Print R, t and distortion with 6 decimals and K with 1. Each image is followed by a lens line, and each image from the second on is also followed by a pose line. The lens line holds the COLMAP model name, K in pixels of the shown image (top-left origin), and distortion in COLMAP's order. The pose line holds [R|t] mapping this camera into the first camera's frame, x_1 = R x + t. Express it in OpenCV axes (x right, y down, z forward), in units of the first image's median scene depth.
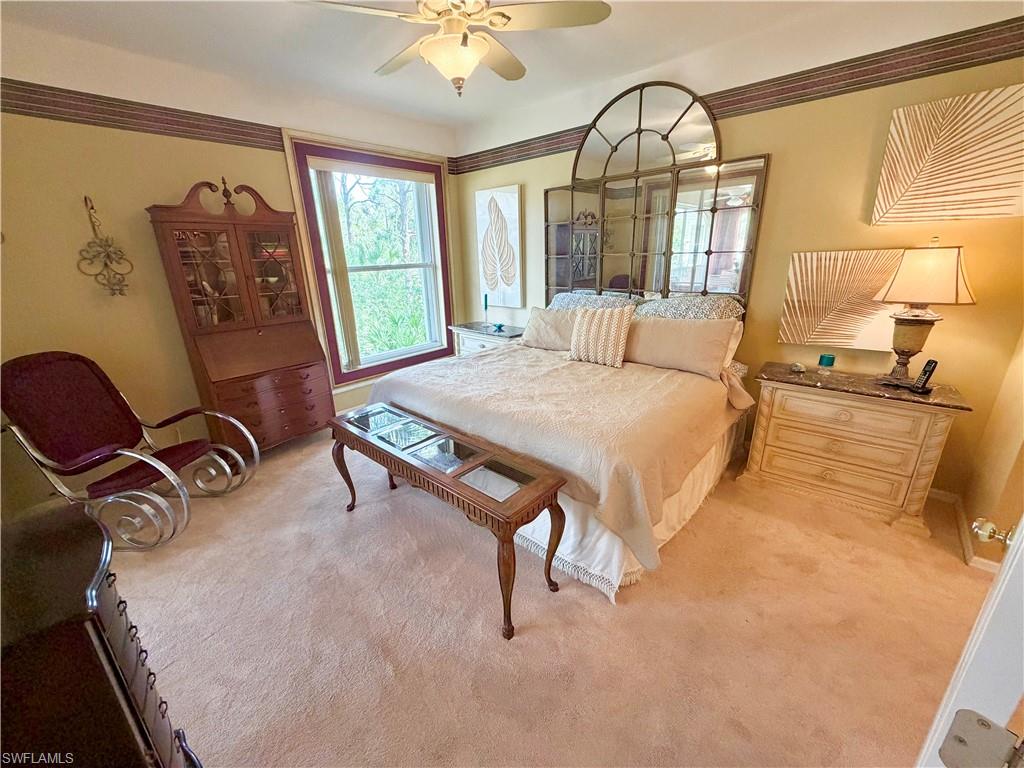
lens RADIAL K [[406.8, 0, 505.1], [0, 406.8, 383.9], [0, 0, 1]] dist [-0.001765, 0.000758]
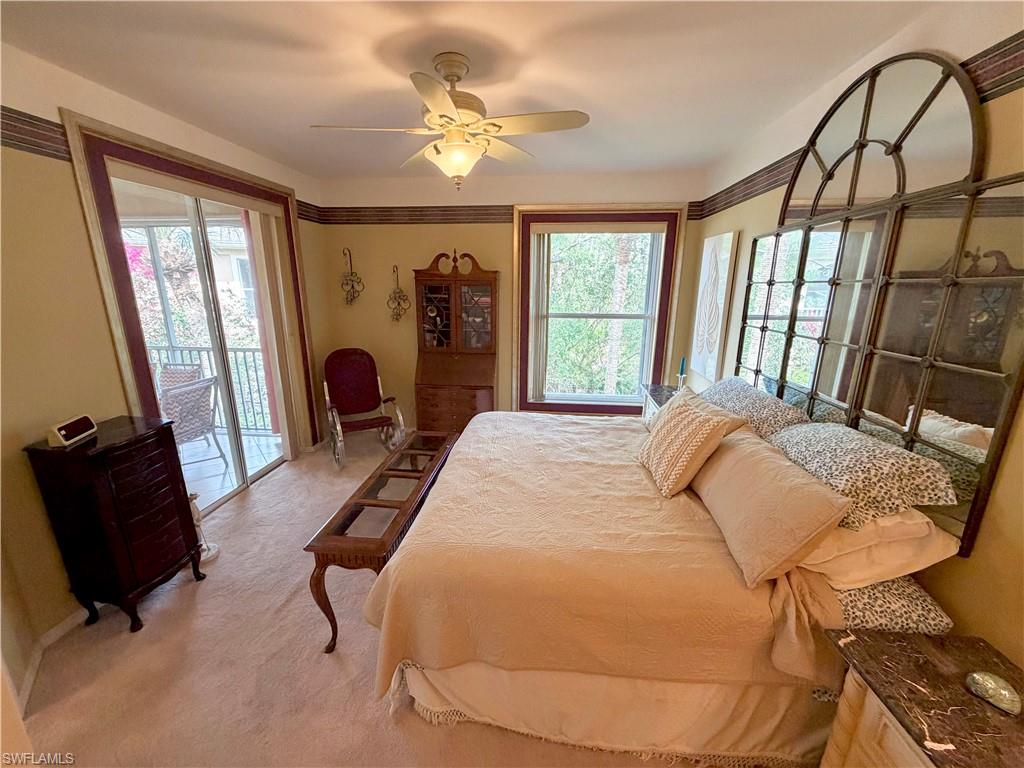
lens RADIAL K [[406.8, 0, 510.2], [0, 406.8, 384.3], [0, 0, 1]] dist [-0.001765, 0.000758]
pose [[0.587545, 0.230001, -0.775816, 0.554968], [-0.272183, 0.959063, 0.078196, -0.184403], [0.762042, 0.165220, 0.626095, 0.280573]]
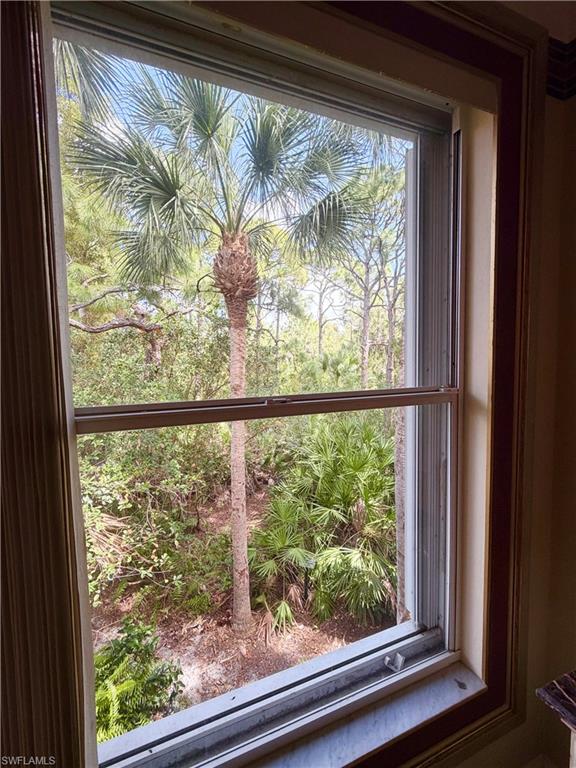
lens RADIAL K [[341.4, 0, 288.9], [0, 341.4, 383.1], [0, 0, 1]] dist [0.000891, 0.000075]
pose [[0.902680, 0.042177, -0.428241, -0.259413], [-0.144958, 0.966824, -0.210331, -0.328964], [0.405162, 0.251939, 0.878846, 1.049234]]
